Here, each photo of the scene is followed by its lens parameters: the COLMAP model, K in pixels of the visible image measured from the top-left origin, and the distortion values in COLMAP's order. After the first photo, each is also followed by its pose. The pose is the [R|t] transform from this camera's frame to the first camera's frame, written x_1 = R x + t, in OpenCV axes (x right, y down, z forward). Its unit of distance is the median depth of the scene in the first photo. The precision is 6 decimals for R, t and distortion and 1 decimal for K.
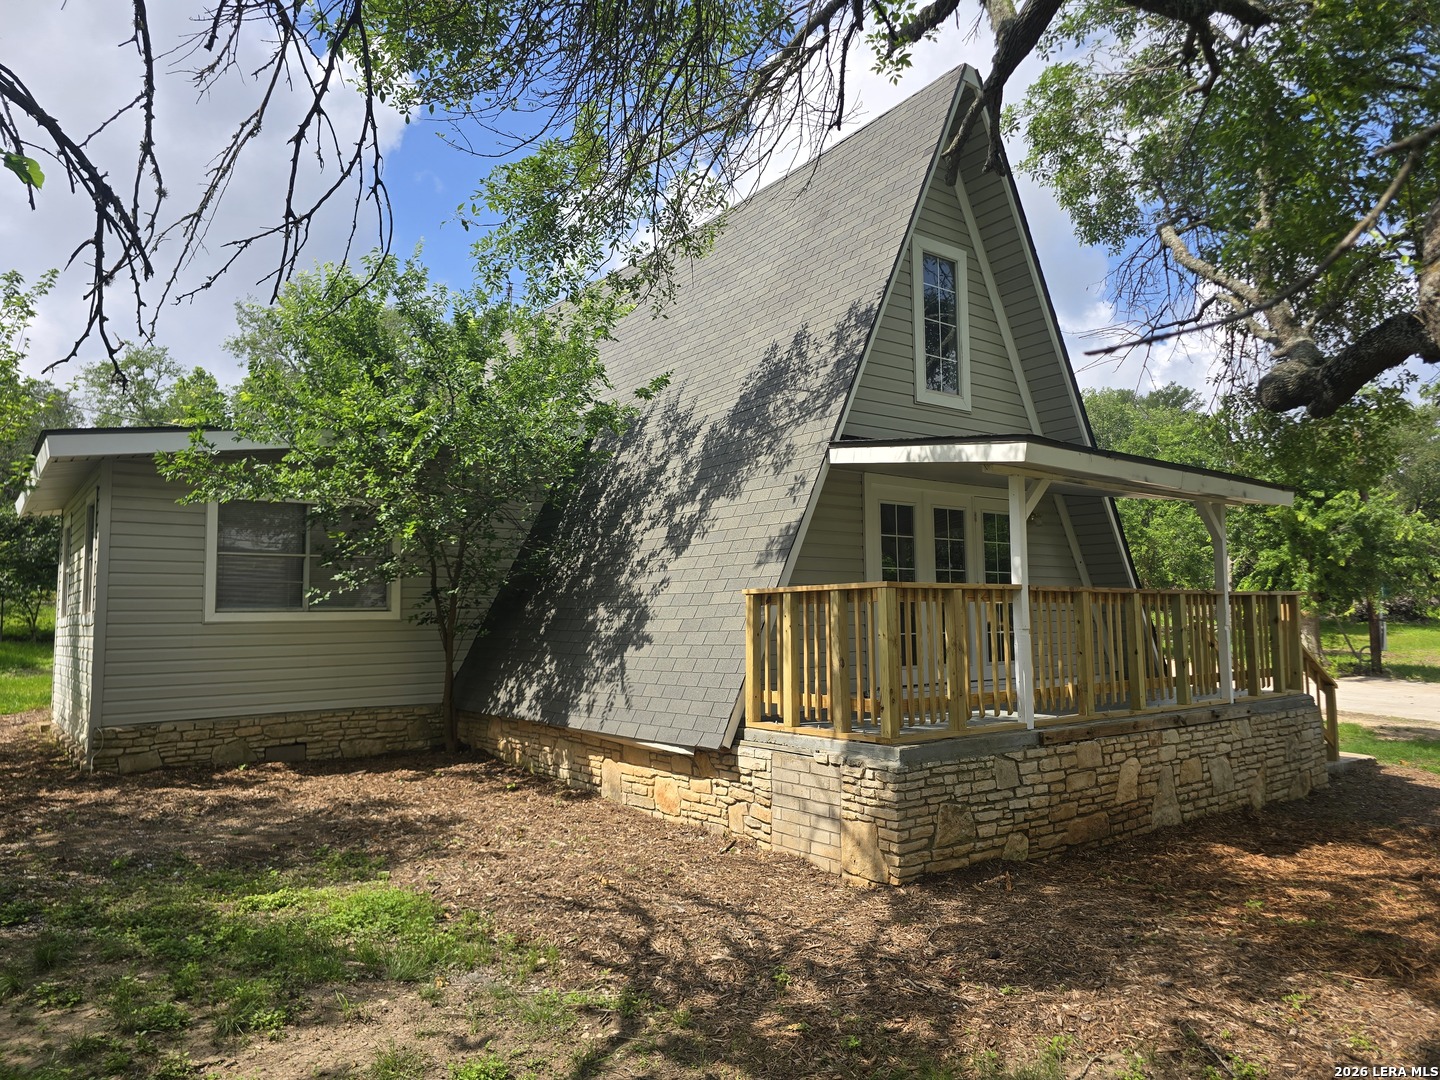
lens RADIAL K [[1032.7, 0, 705.0], [0, 1032.7, 550.6], [0, 0, 1]] dist [-0.002045, -0.003310]
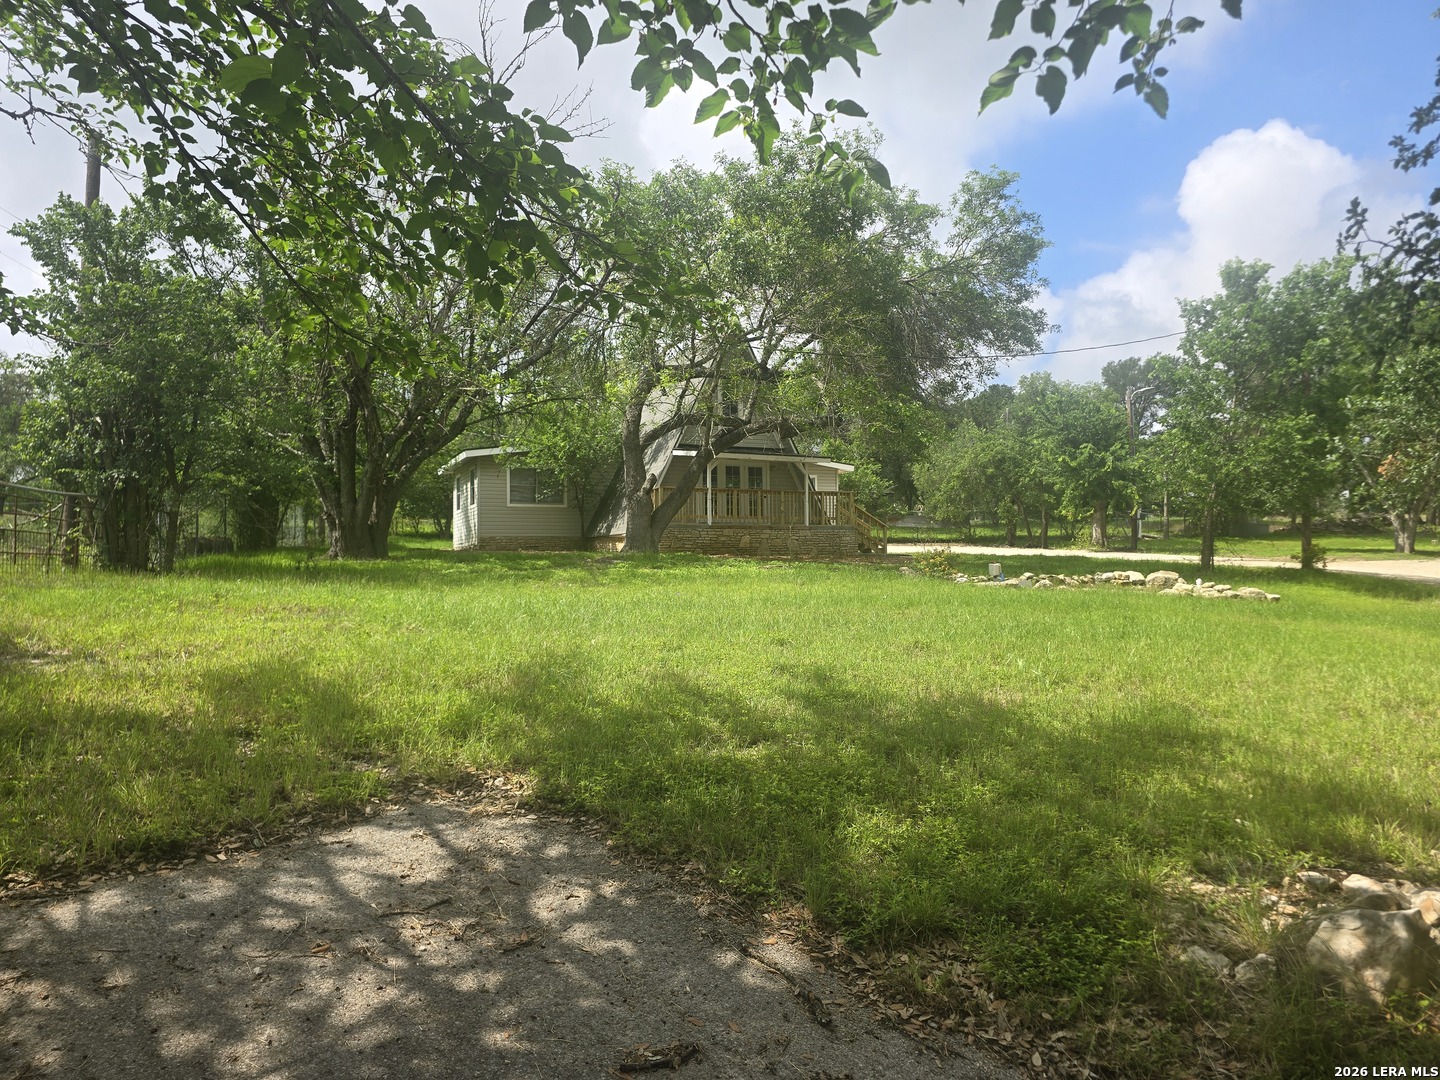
lens RADIAL K [[979.6, 0, 720.0], [0, 979.6, 540.0], [0, 0, 1]] dist [0.006109, -0.001727]
pose [[0.976290, -0.006627, -0.216367, 0.981895], [0.018794, 0.998352, 0.054223, 0.026934], [0.215652, -0.057003, 0.974805, -2.194439]]
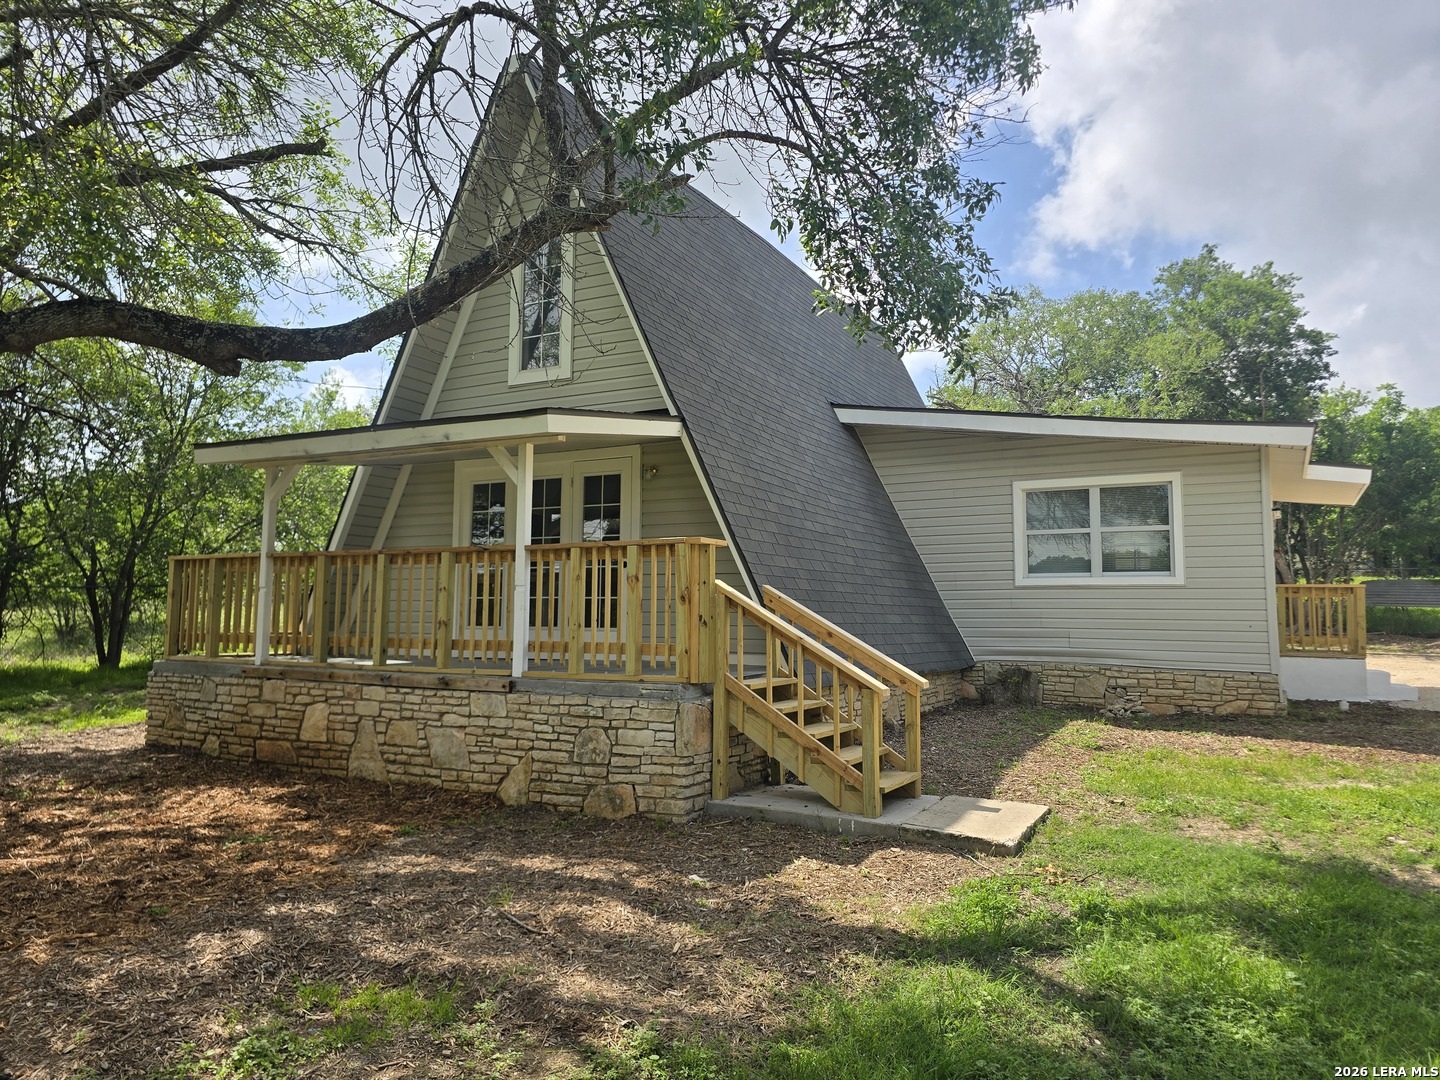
lens RADIAL K [[979.6, 0, 720.0], [0, 979.6, 540.0], [0, 0, 1]] dist [0.006109, -0.001727]
pose [[0.370073, -0.056558, -0.927279, 1.440366], [0.054679, 0.997741, -0.039034, 0.083786], [0.927392, -0.036257, 0.372330, 0.935113]]
